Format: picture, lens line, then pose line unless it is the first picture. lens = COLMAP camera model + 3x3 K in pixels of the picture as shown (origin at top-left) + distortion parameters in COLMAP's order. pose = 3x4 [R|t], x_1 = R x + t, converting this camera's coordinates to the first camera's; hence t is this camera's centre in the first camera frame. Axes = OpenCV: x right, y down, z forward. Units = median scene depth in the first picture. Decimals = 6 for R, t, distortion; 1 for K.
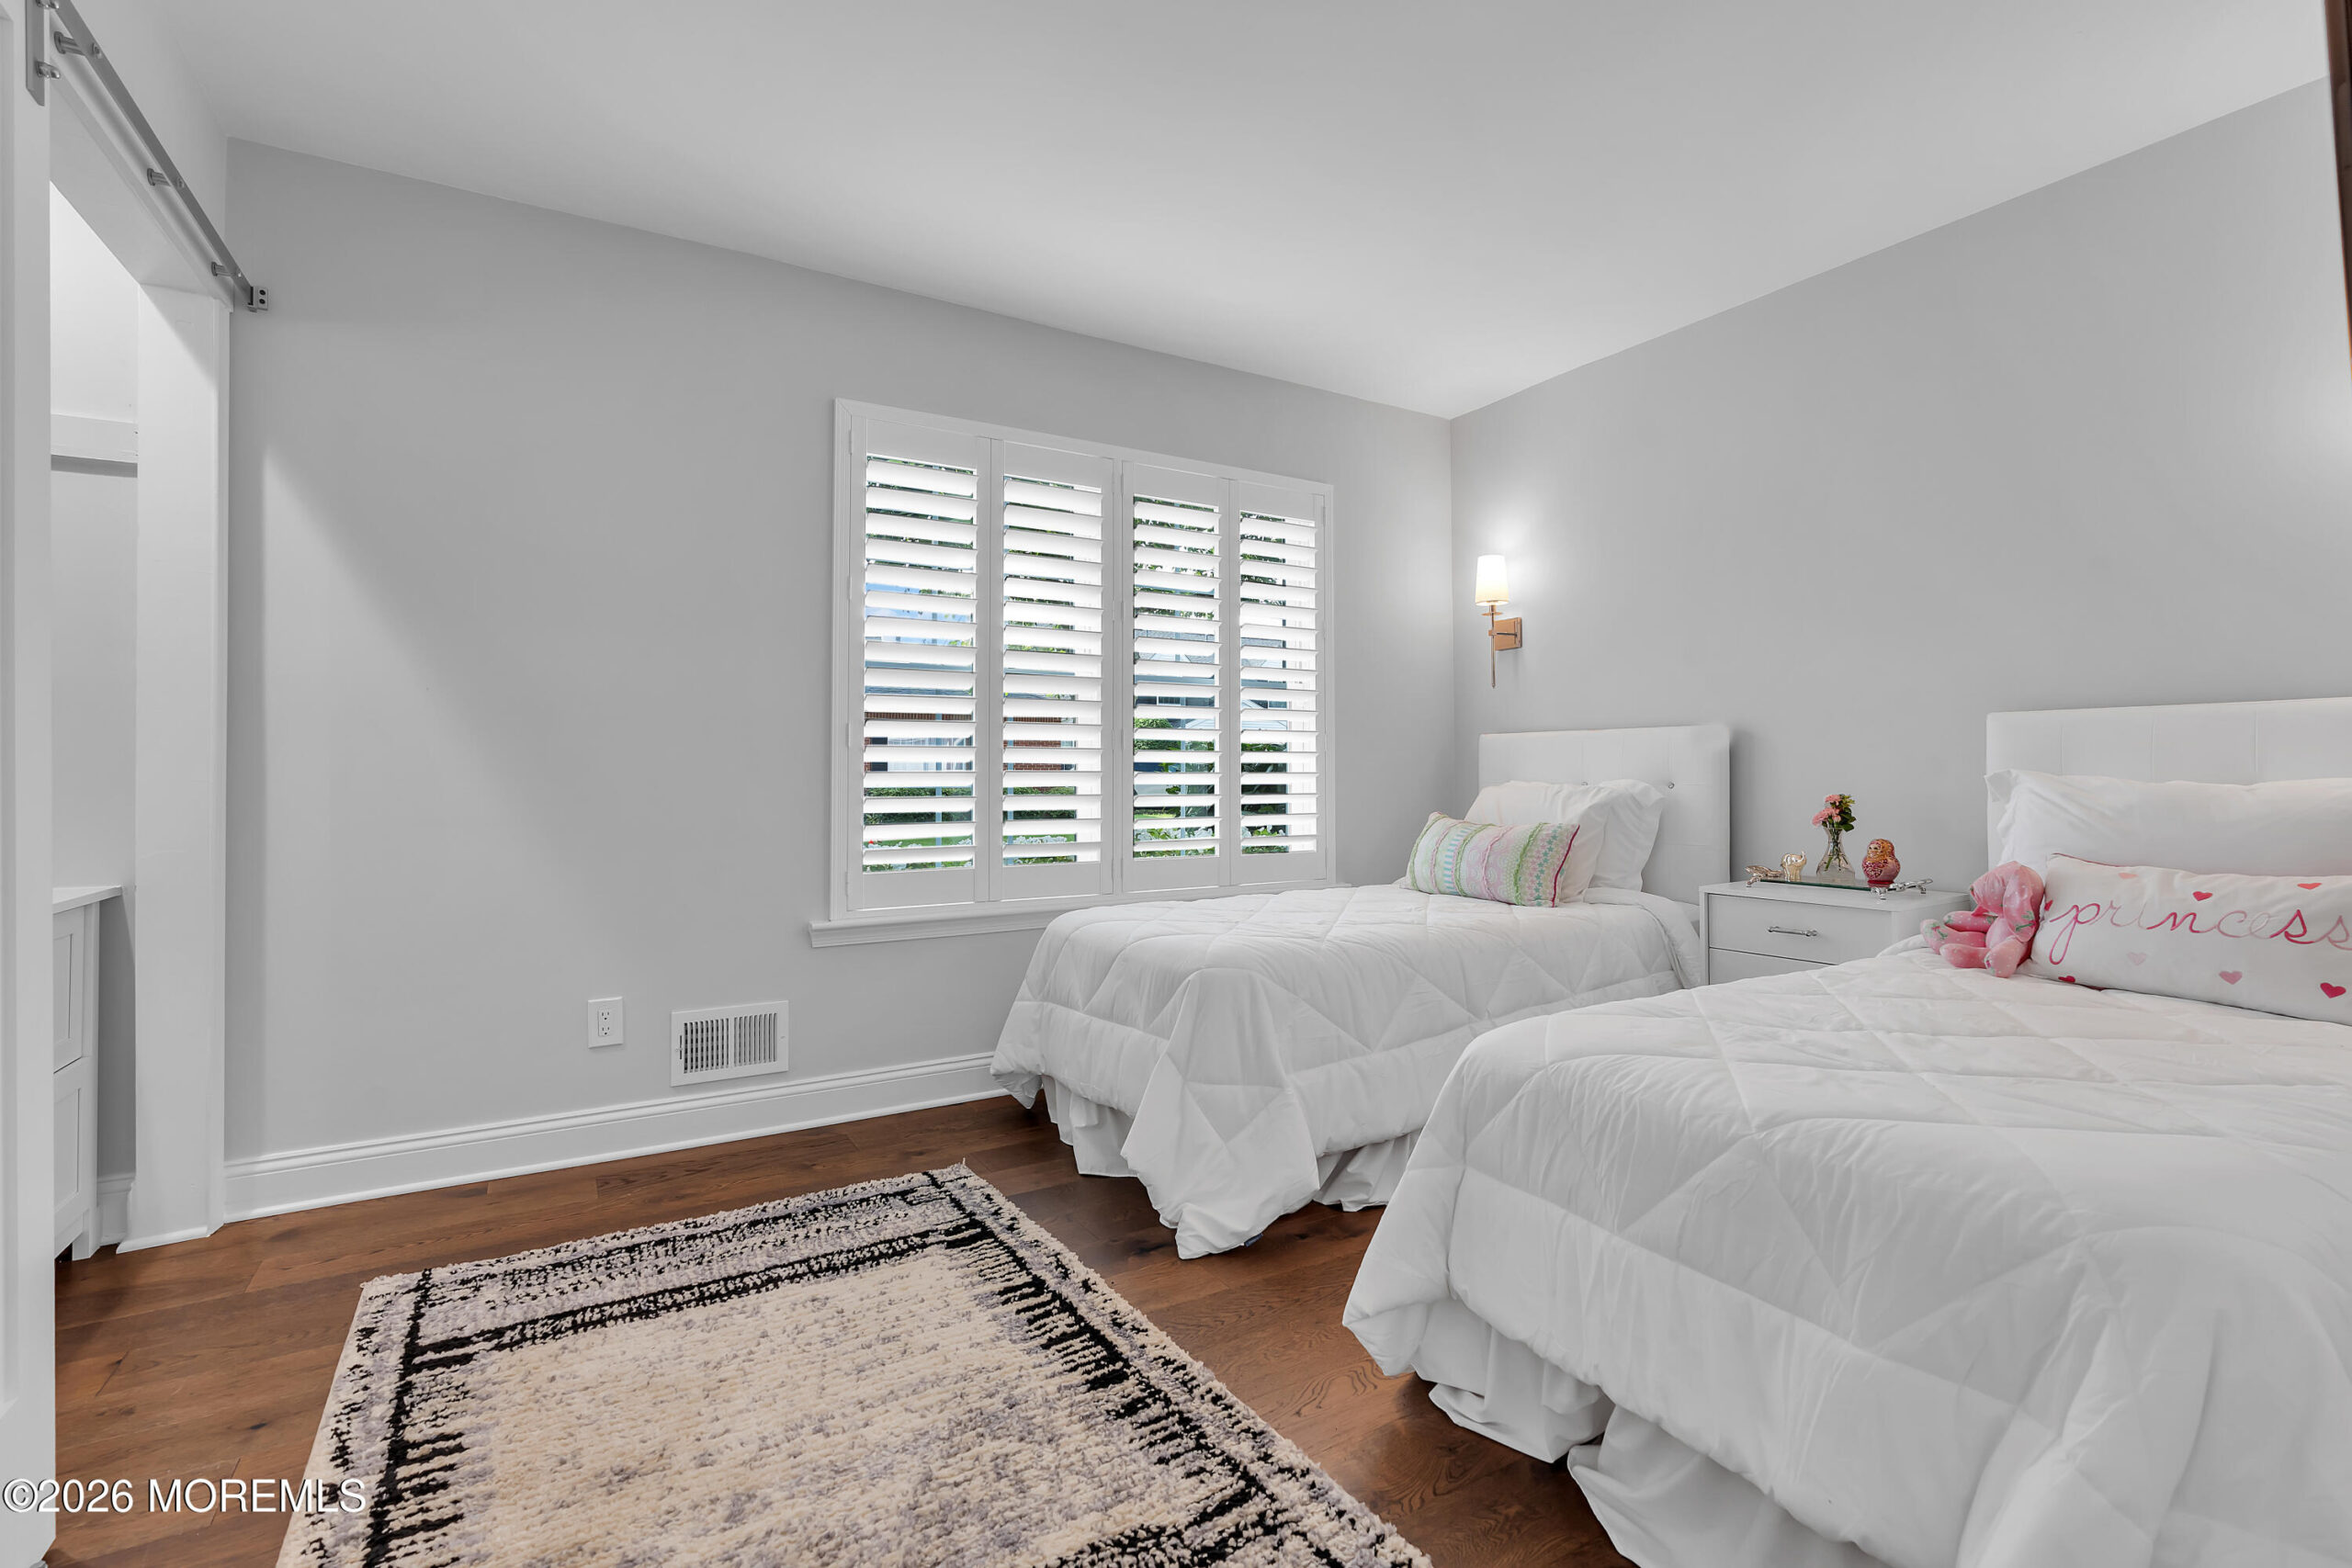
lens RADIAL K [[1054.0, 0, 1174.1], [0, 1054.0, 778.3], [0, 0, 1]] dist [-0.003211, 0.000039]
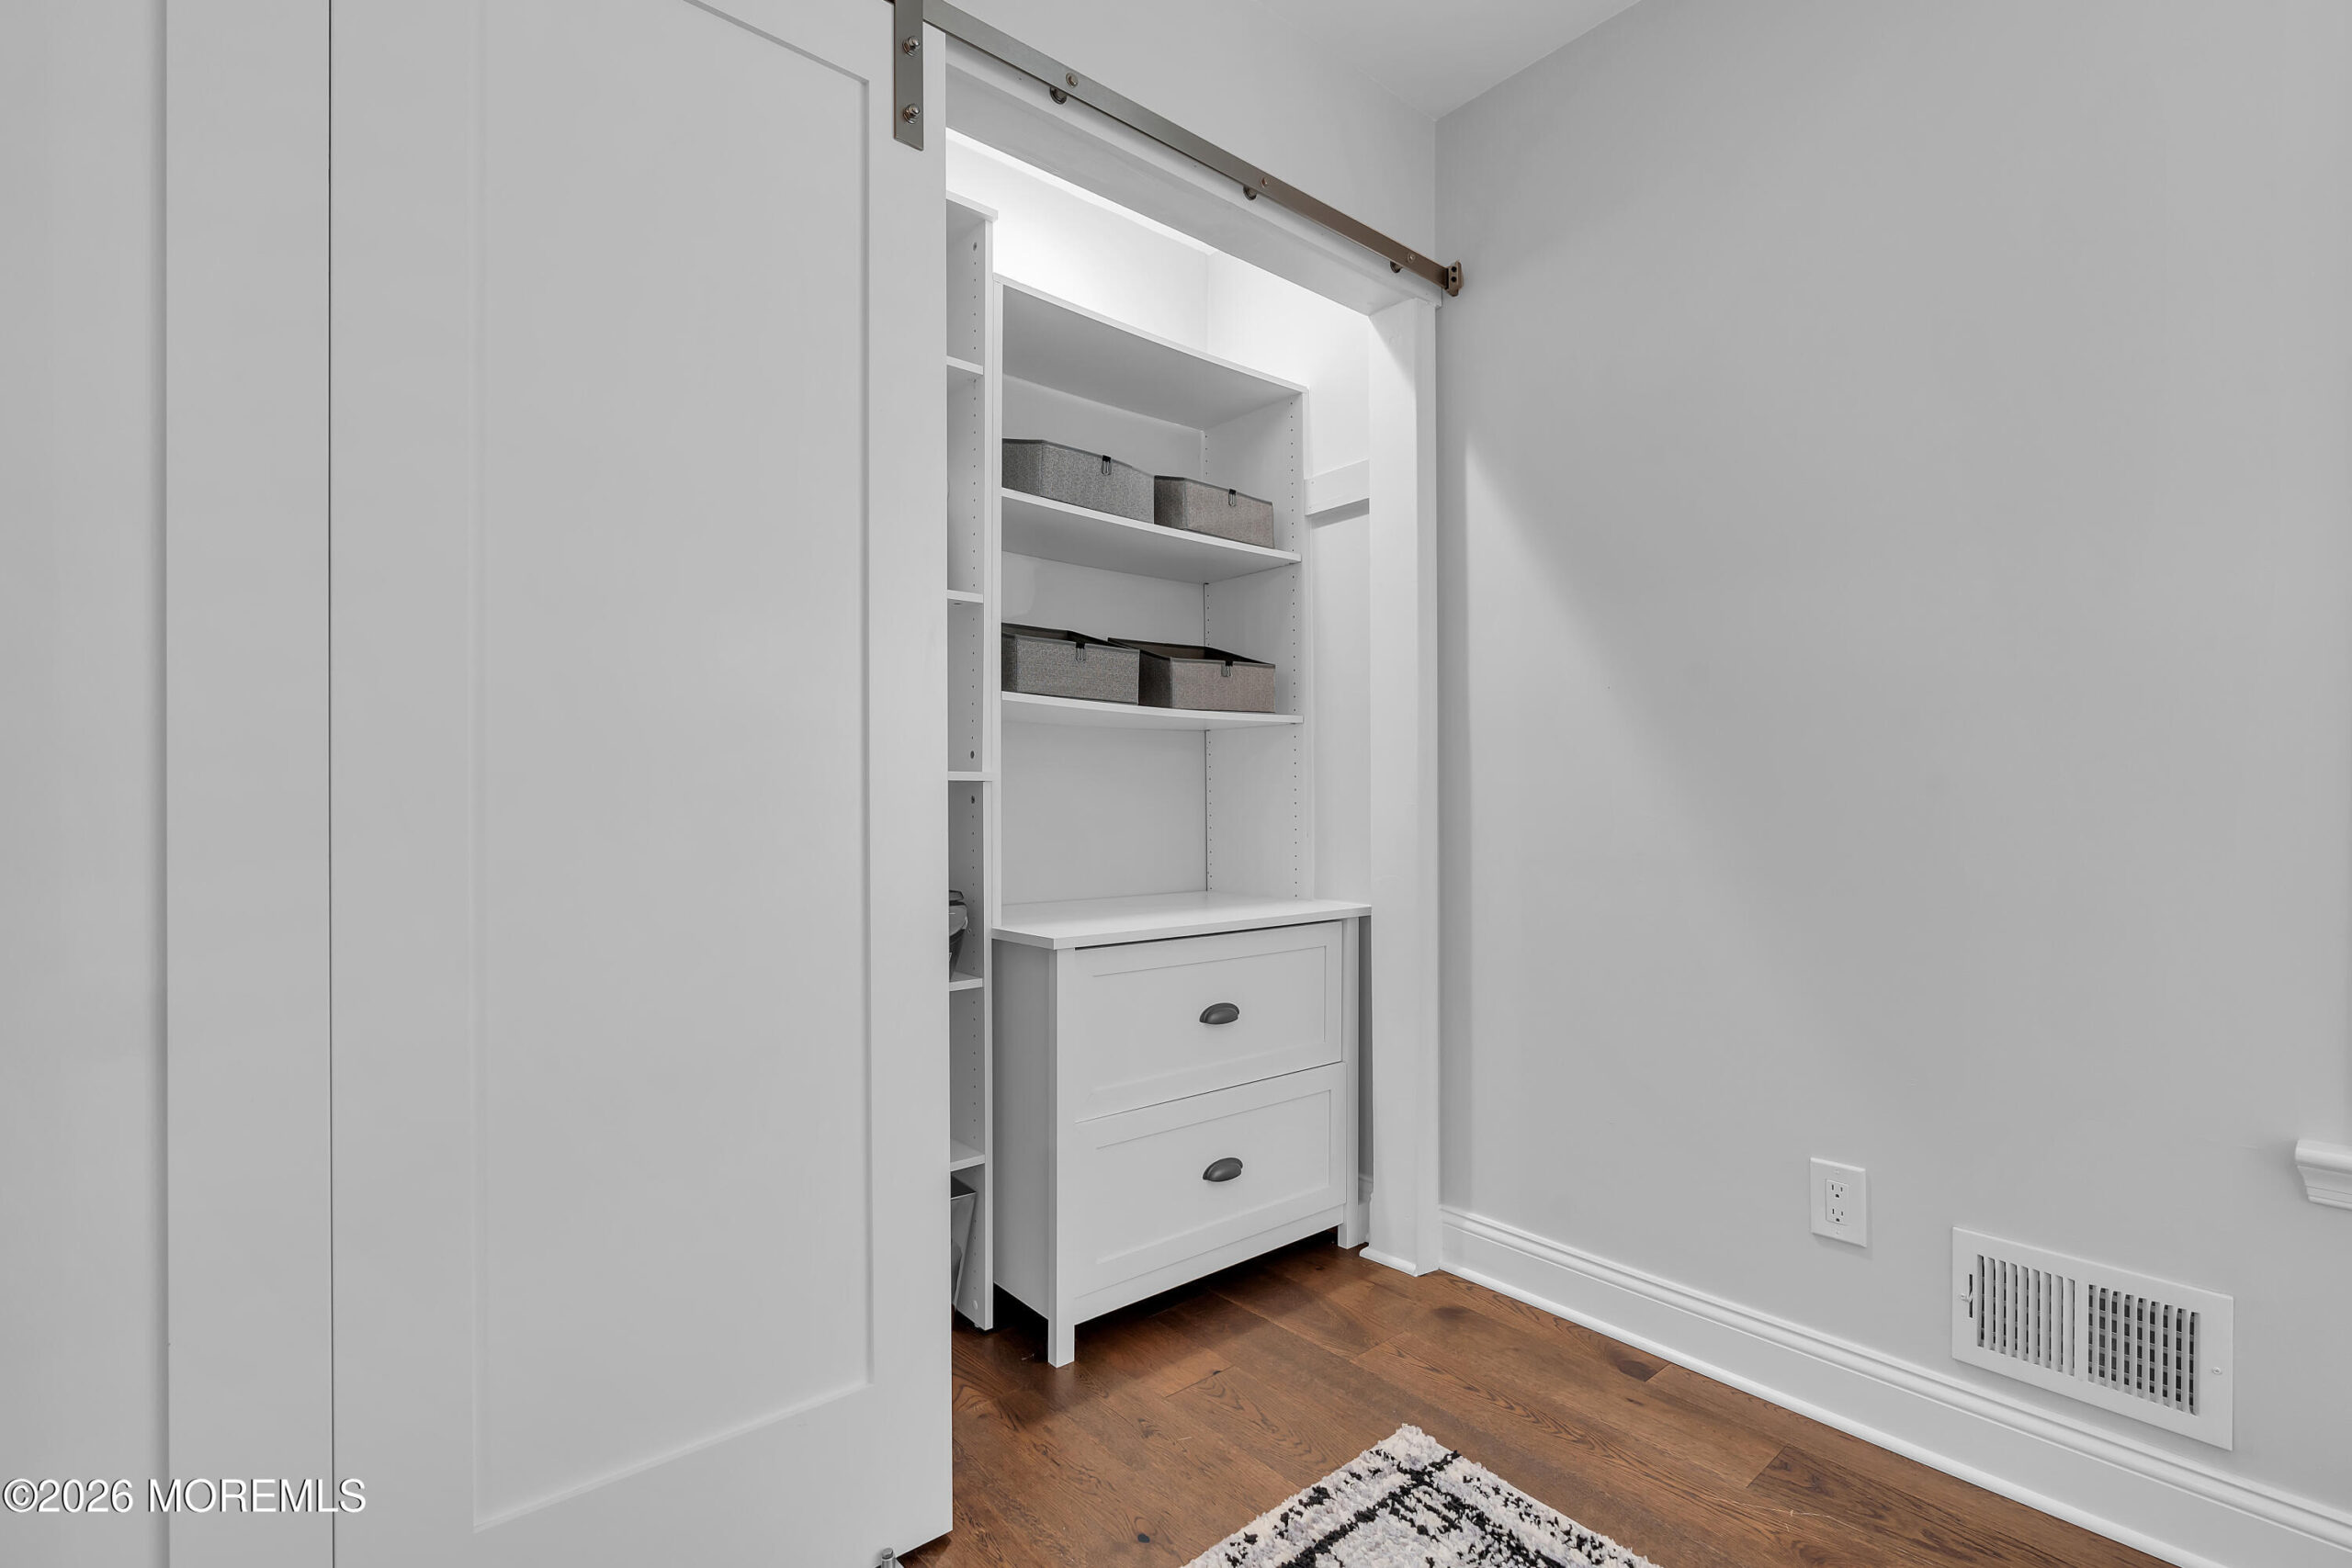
lens RADIAL K [[1066.6, 0, 1179.9], [0, 1066.6, 794.4], [0, 0, 1]] dist [-0.001931, 0.001079]
pose [[0.173676, -0.000988, -0.984802, 0.013741], [-0.003522, 0.999992, -0.001624, -0.007043], [0.984797, 0.003750, 0.173671, 0.627525]]
